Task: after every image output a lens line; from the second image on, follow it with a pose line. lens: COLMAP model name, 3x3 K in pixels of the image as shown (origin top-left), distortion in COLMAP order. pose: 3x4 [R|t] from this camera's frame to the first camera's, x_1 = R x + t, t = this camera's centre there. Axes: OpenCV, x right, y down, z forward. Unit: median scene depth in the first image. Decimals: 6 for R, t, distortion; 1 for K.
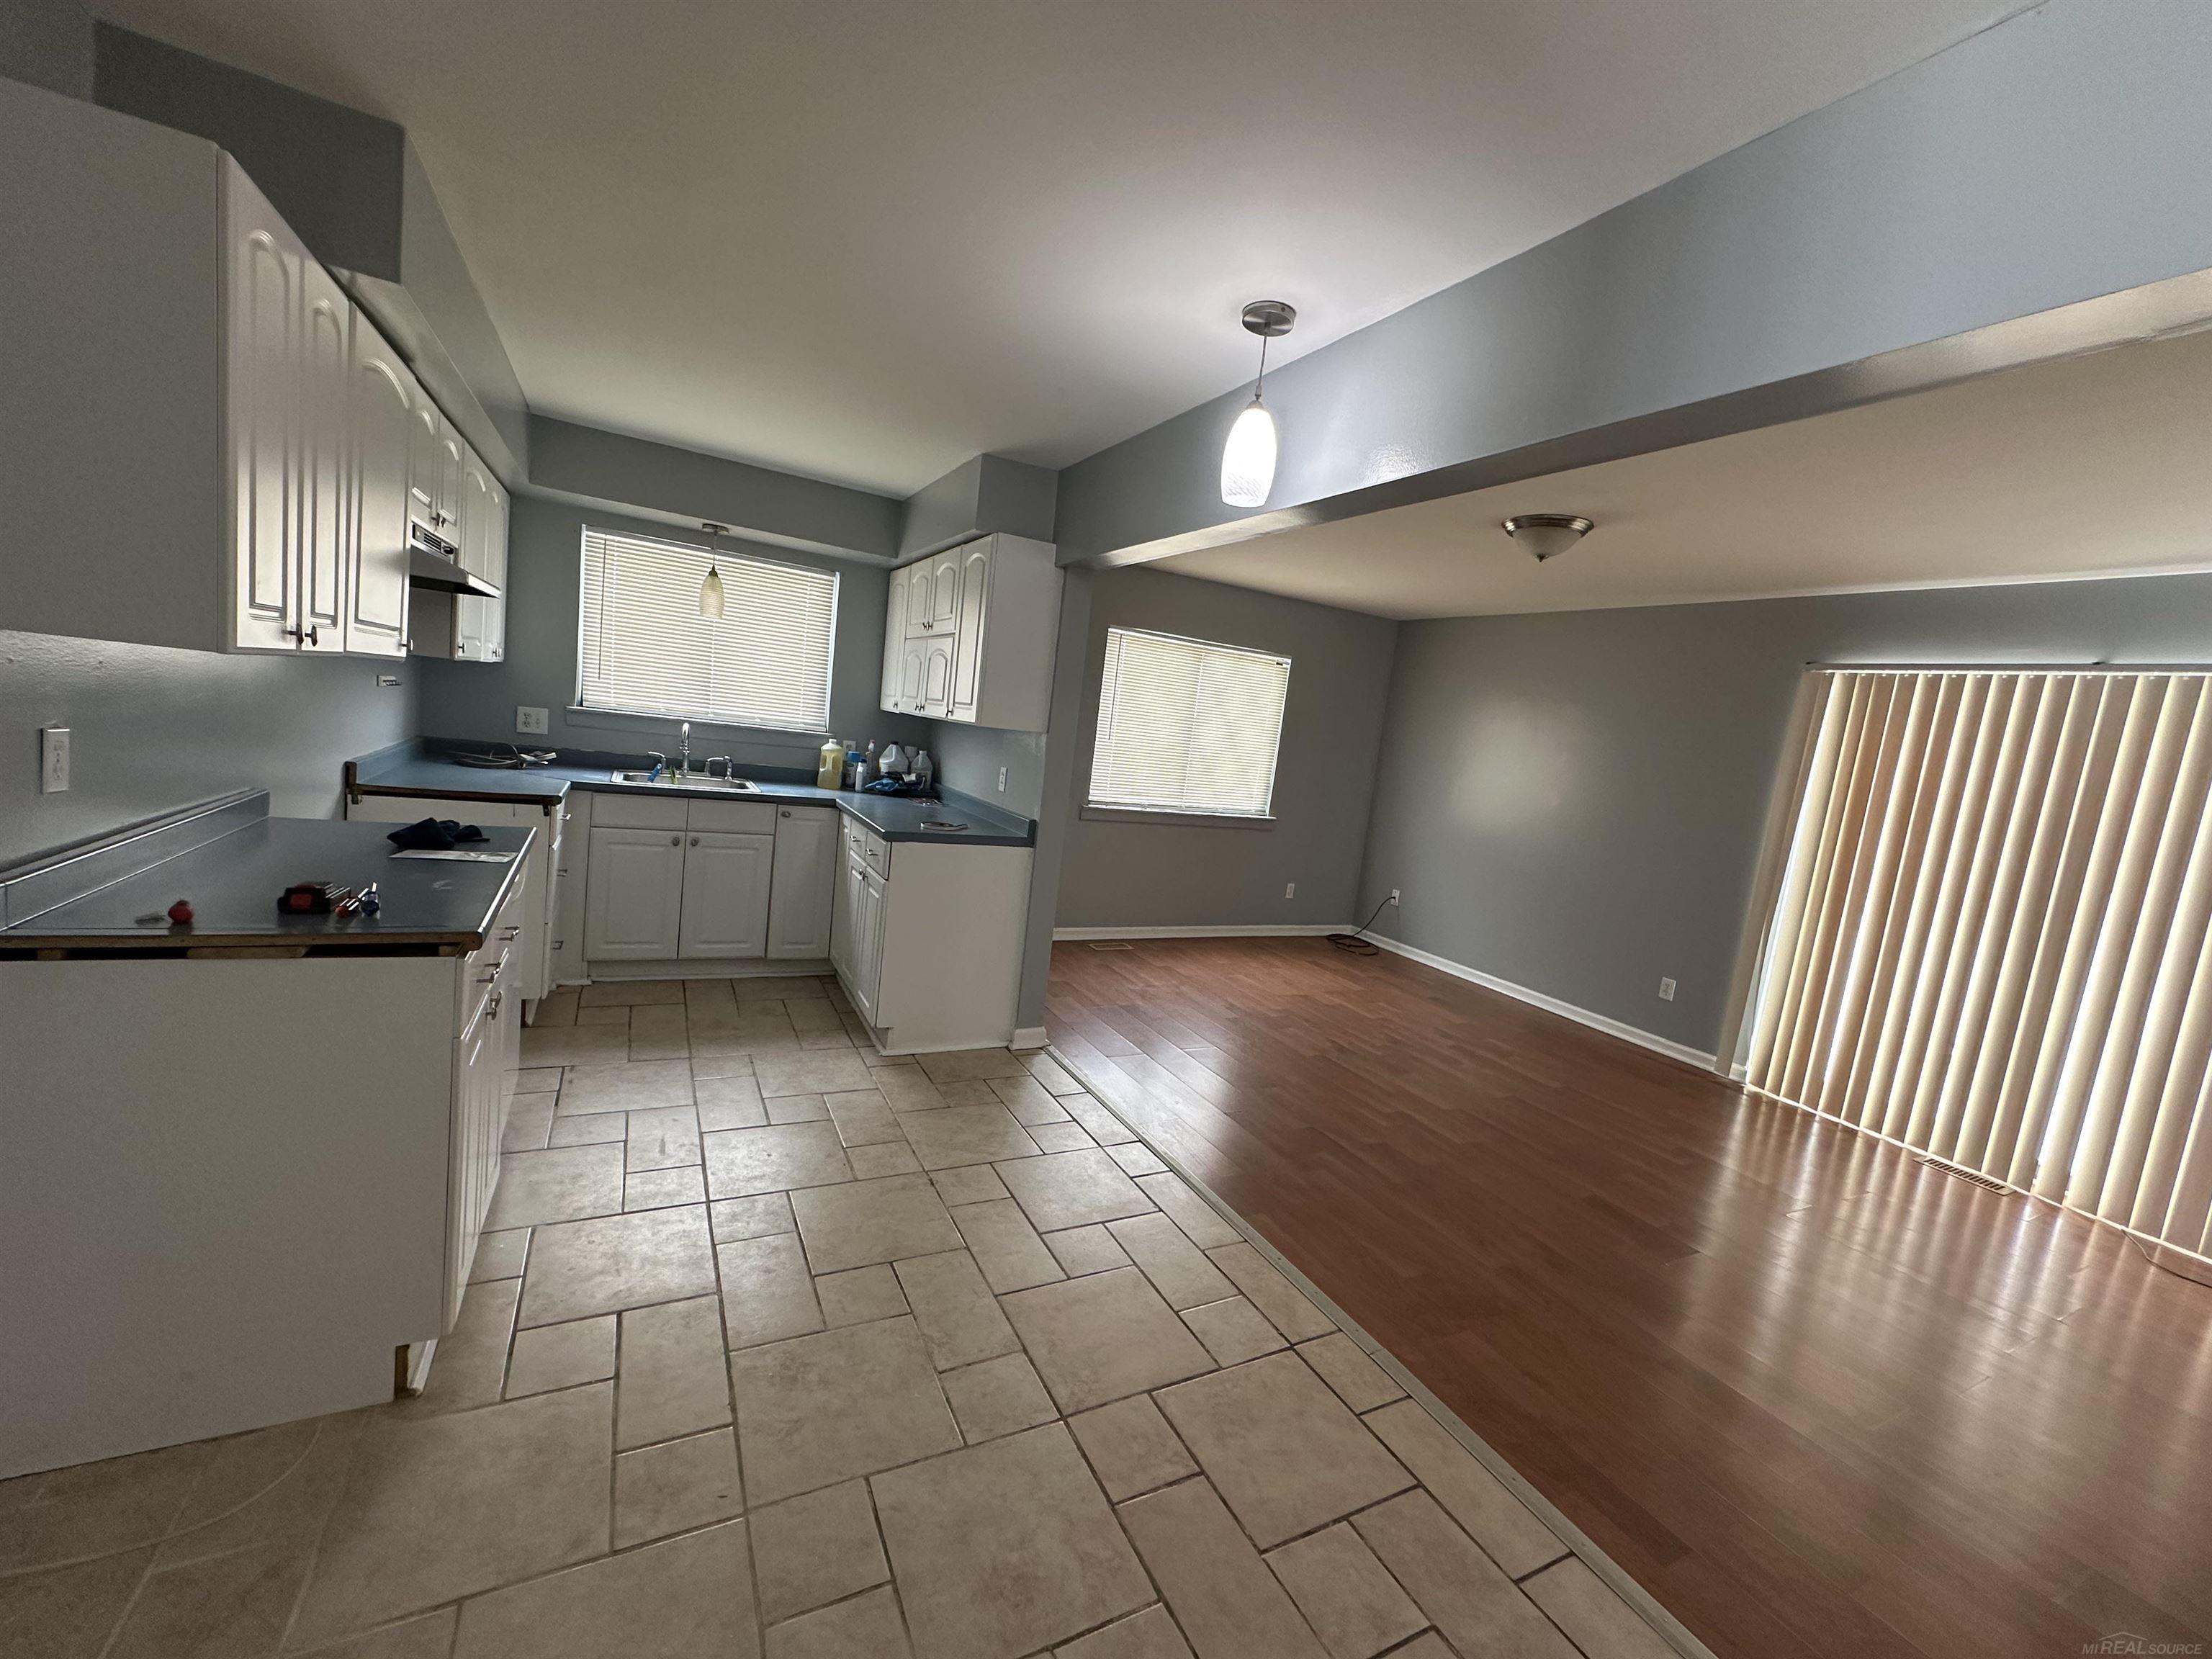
lens RADIAL K [[885.2, 0, 1106.0], [0, 885.2, 829.5], [0, 0, 1]] dist [0.002070, 0.000786]
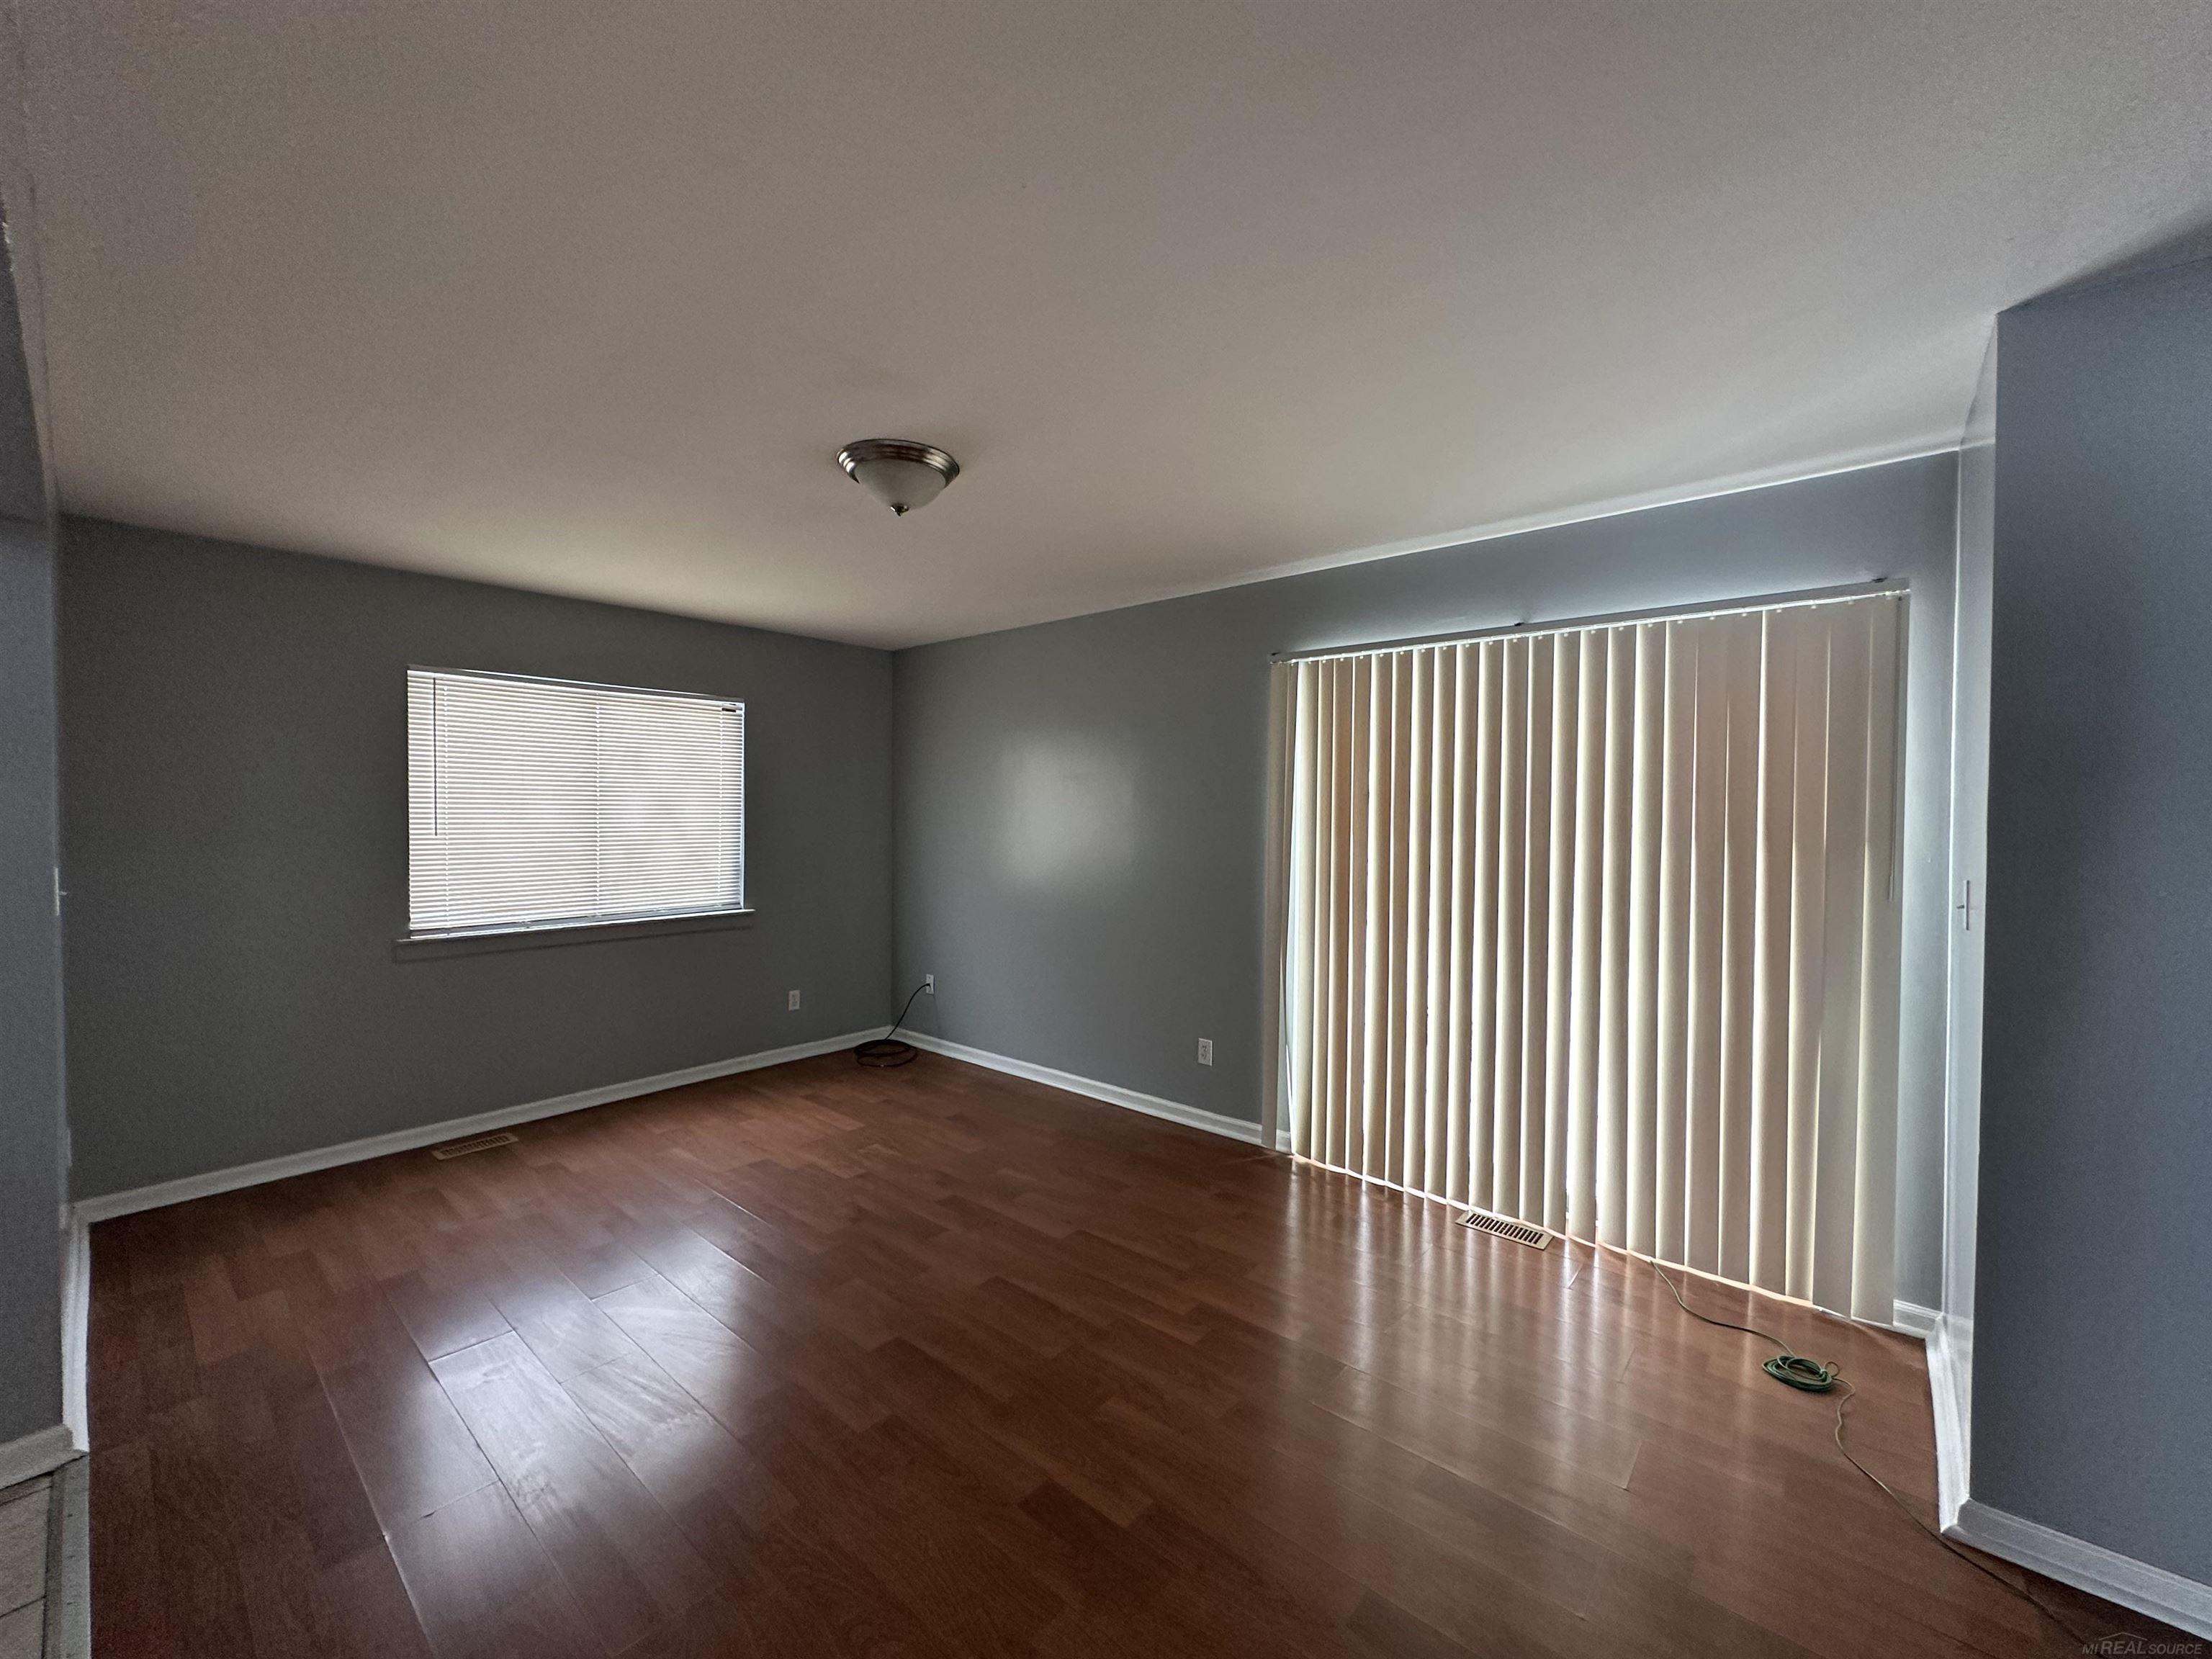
lens RADIAL K [[885.2, 0, 1106.0], [0, 885.2, 829.5], [0, 0, 1]] dist [0.002070, 0.000786]
pose [[0.923372, -0.117434, 0.365503, 0.302895], [0.145893, 0.987978, -0.051140, 0.002667], [-0.355103, 0.100546, 0.929404, 0.269479]]
